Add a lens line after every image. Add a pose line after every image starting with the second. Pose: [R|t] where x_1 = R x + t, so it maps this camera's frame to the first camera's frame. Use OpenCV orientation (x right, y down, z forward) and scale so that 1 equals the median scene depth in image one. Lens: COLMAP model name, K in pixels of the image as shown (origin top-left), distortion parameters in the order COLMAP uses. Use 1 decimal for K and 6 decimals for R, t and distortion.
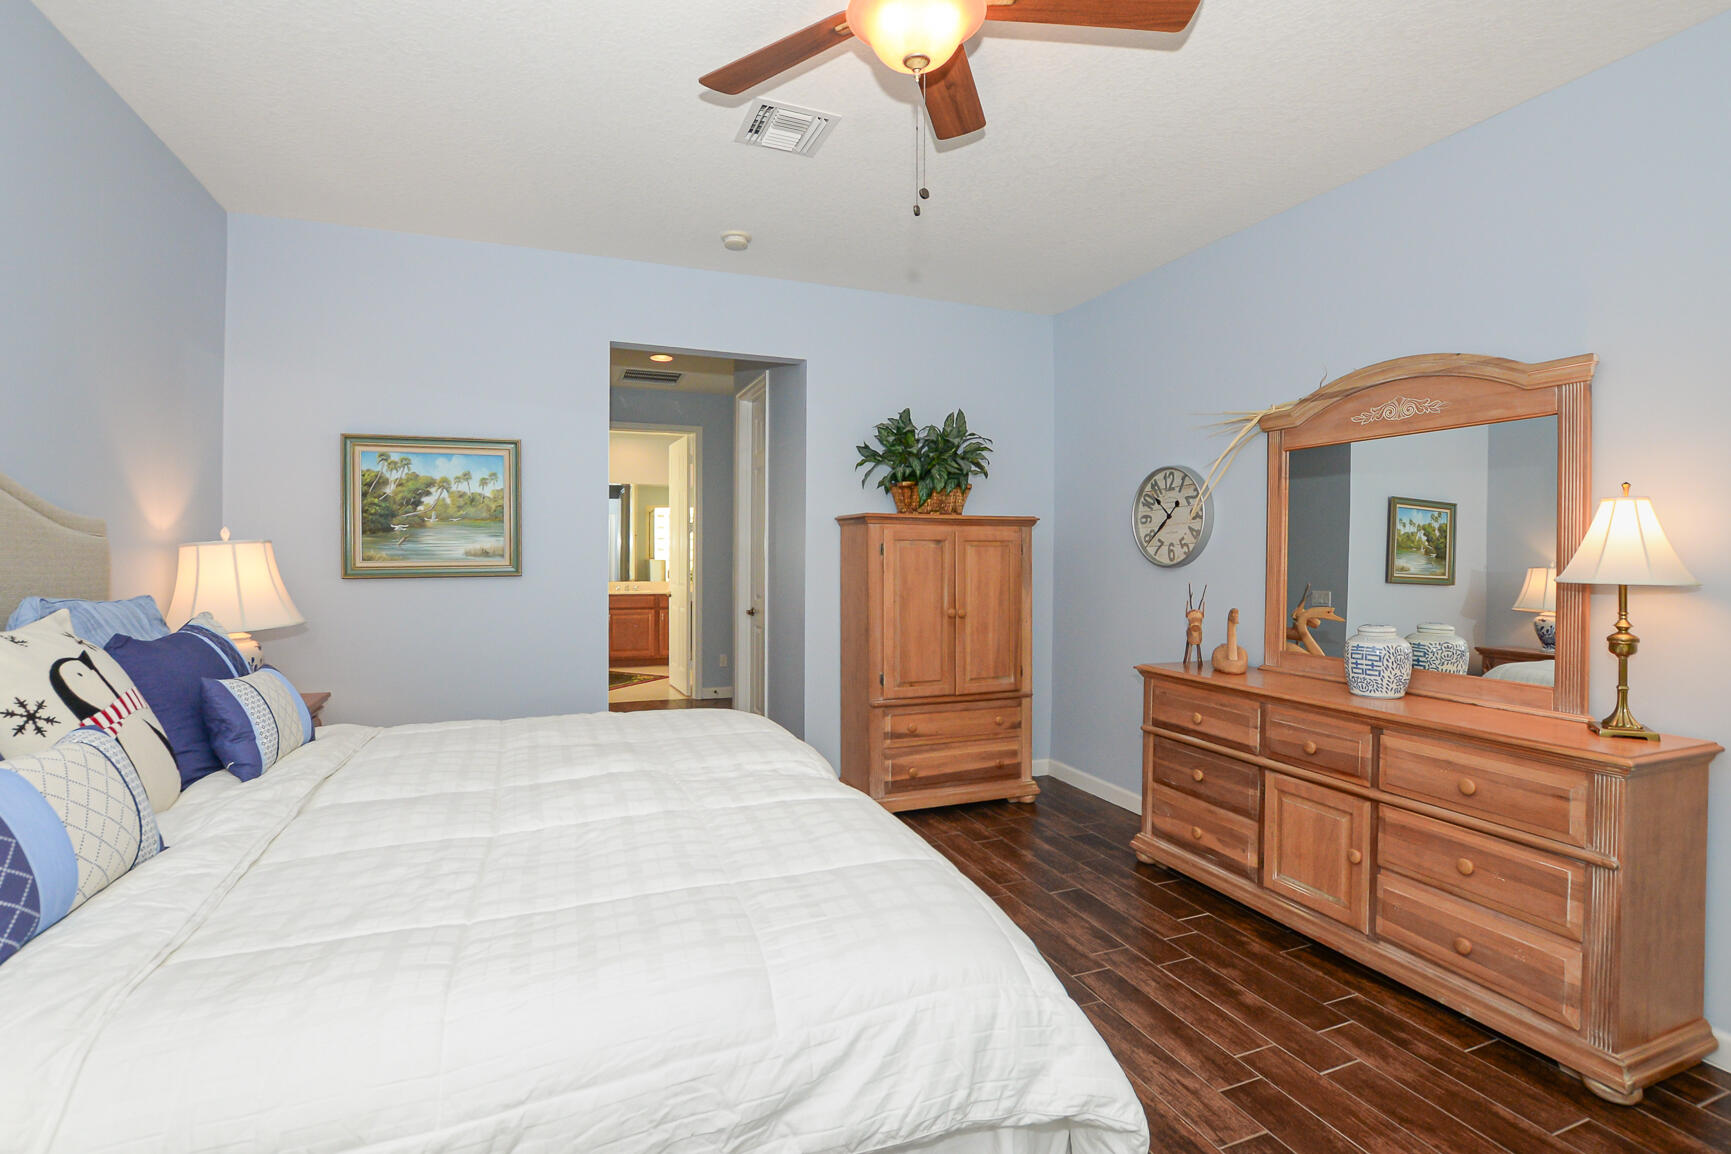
lens RADIAL K [[765.9, 0, 860.5], [0, 765.9, 570.5], [0, 0, 1]] dist [-0.026651, 0.000327]
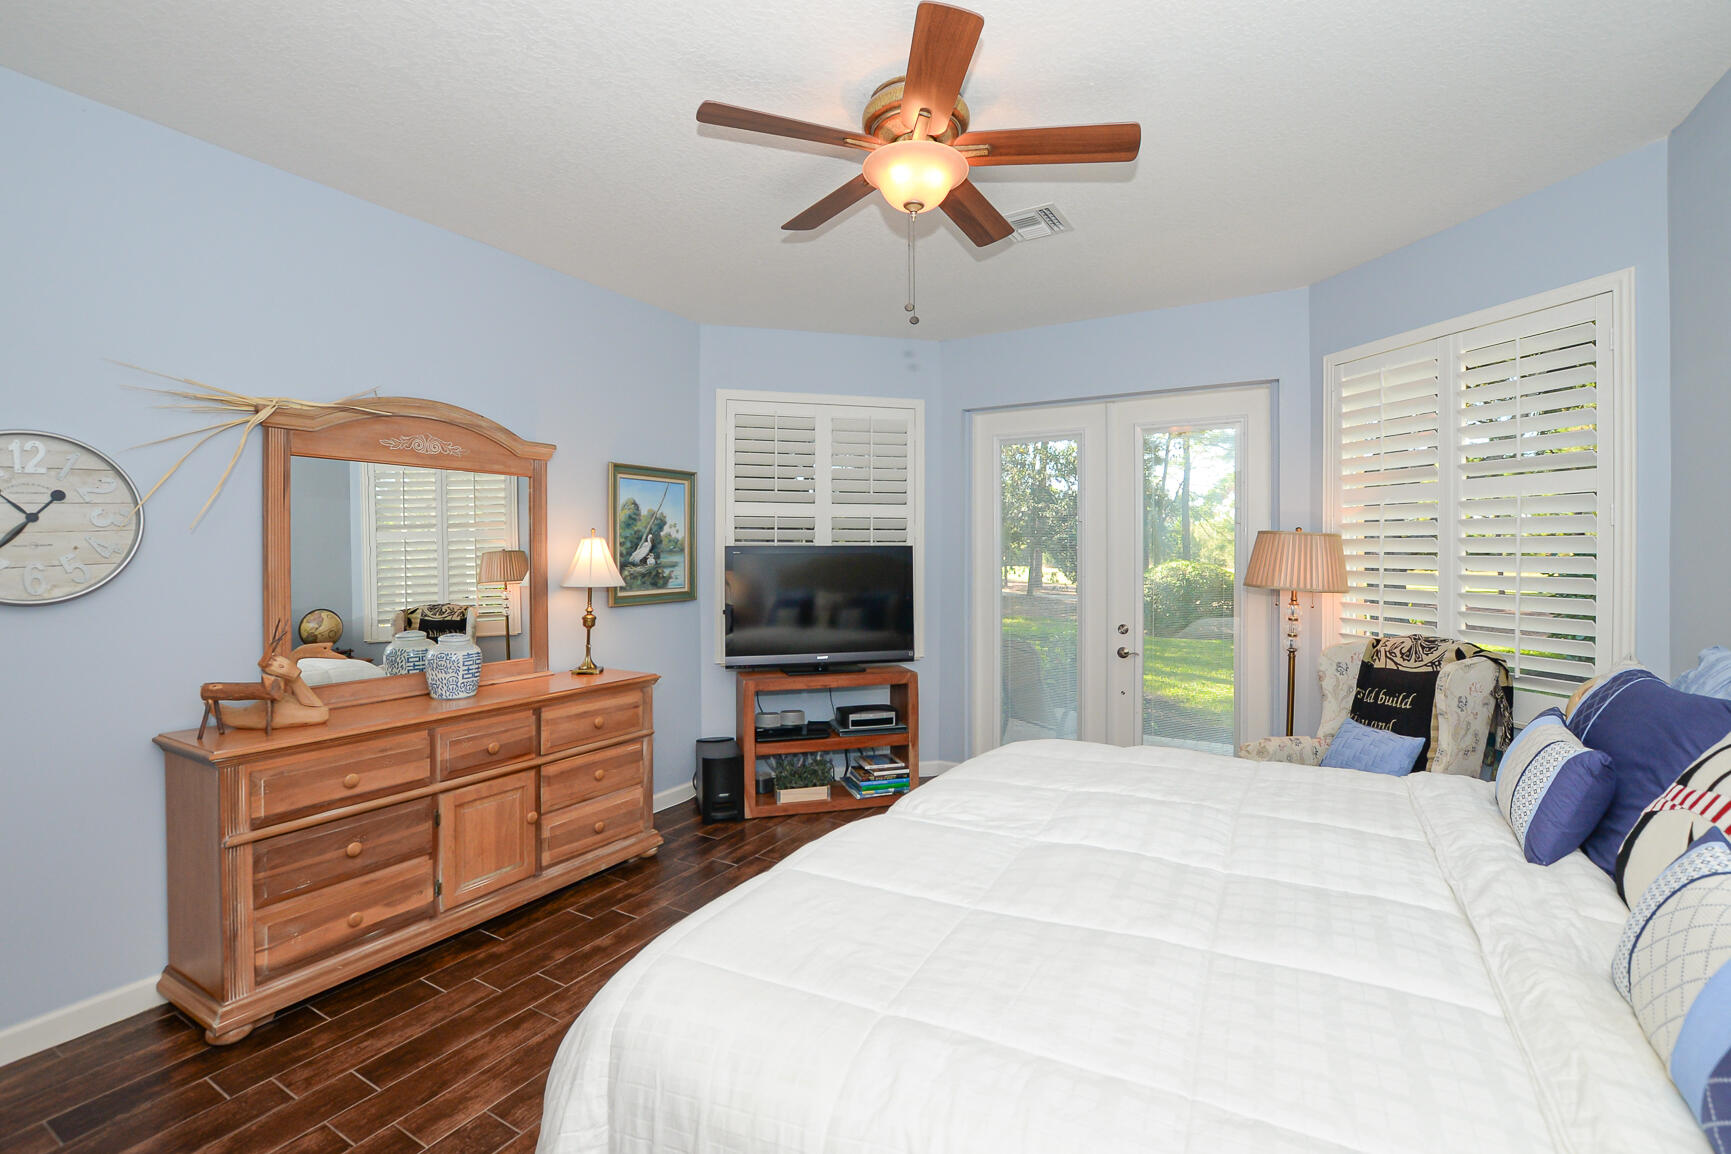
lens RADIAL K [[764.5, 0, 866.2], [0, 764.5, 550.7], [0, 0, 1]] dist [-0.039310, 0.000086]
pose [[-0.612851, -0.005575, 0.790179, -0.642313], [0.011037, 0.999817, 0.015614, -0.070607], [-0.790121, 0.018290, -0.612677, 1.286785]]
